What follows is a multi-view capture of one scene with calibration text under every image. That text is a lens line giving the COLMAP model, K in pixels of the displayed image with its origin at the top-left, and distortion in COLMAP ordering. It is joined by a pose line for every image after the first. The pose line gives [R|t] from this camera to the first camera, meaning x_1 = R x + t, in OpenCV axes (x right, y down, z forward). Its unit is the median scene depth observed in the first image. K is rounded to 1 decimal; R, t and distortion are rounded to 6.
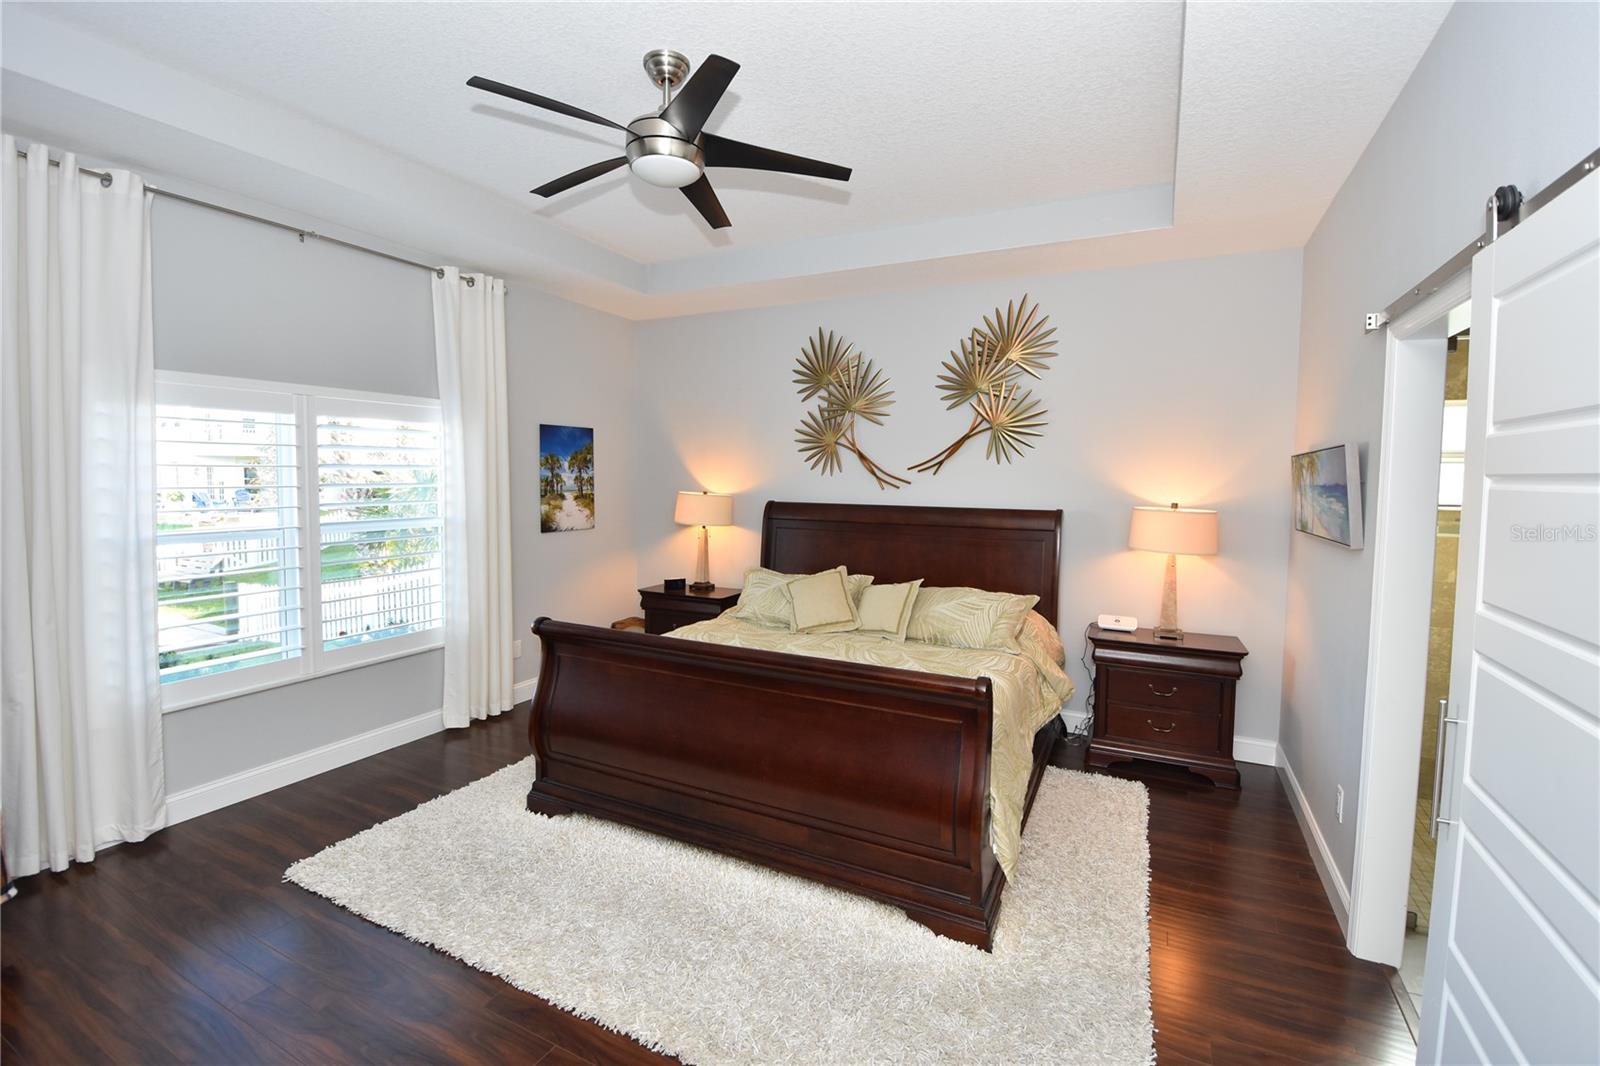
lens RADIAL K [[704.3, 0, 794.7], [0, 704.3, 512.4], [0, 0, 1]] dist [0.014752, -0.023867]
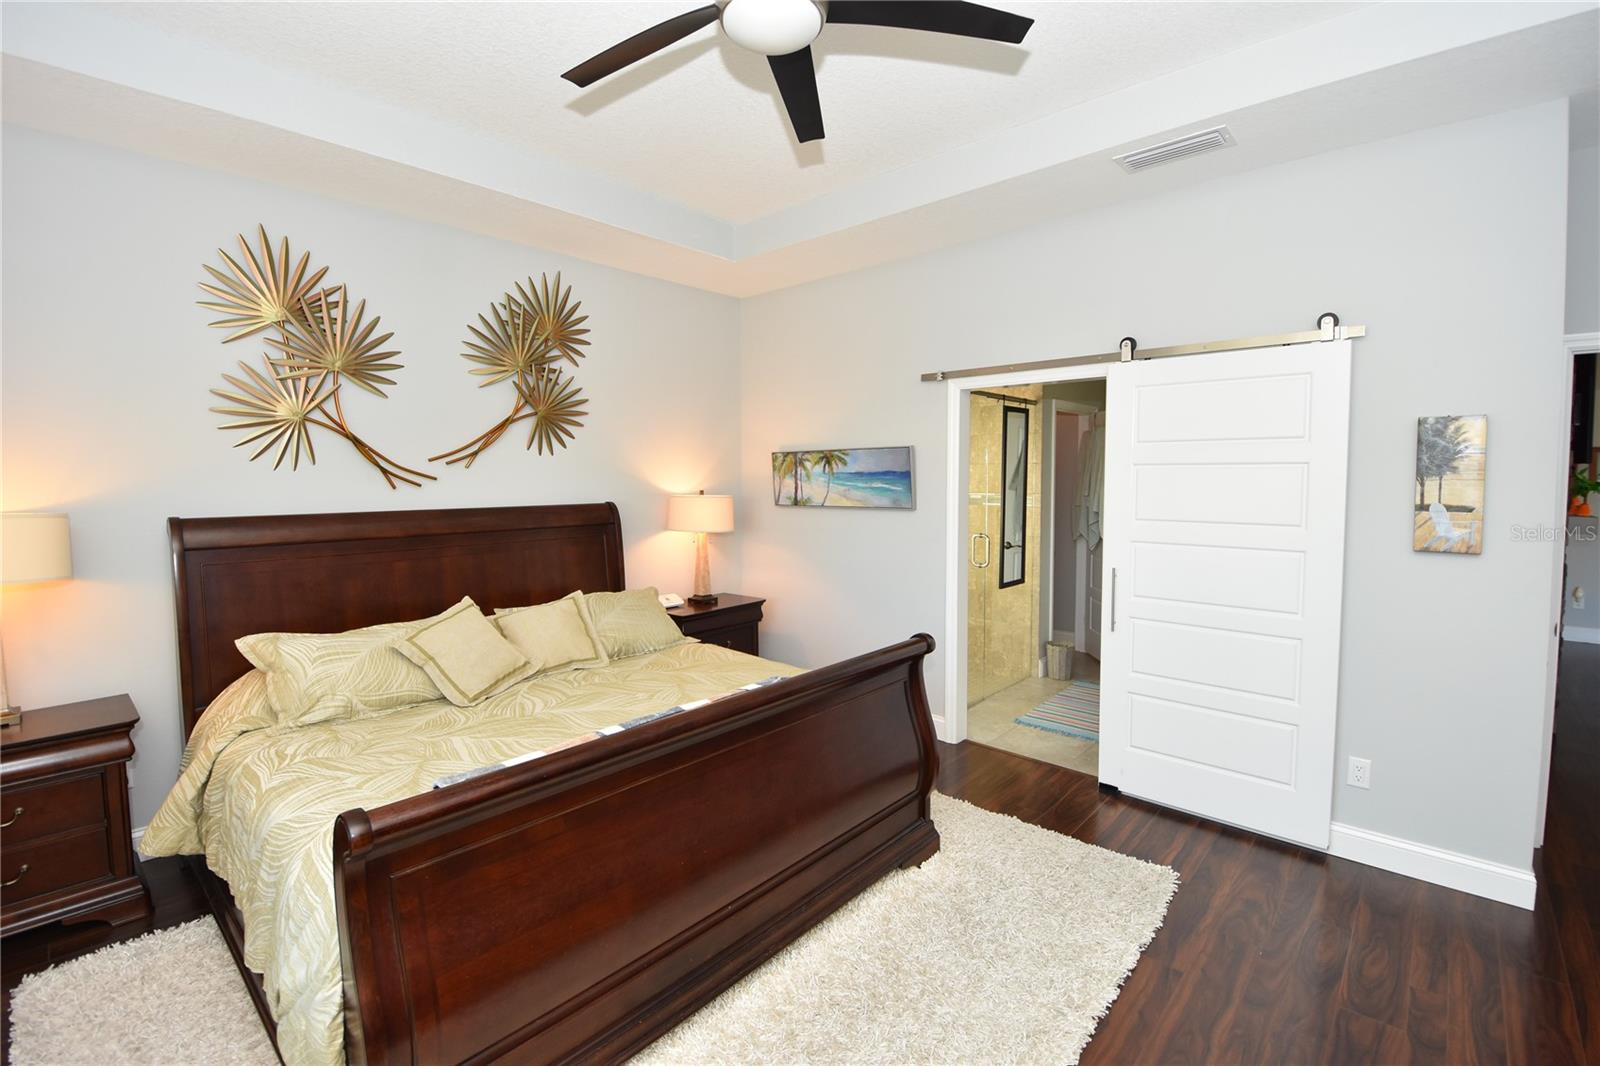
lens RADIAL K [[704.3, 0, 794.7], [0, 704.3, 512.4], [0, 0, 1]] dist [0.014752, -0.023867]
pose [[0.268778, -0.065714, 0.960958, -0.470843], [0.055574, 0.997066, 0.052640, -0.024994], [-0.961598, 0.039256, 0.271641, 0.438477]]
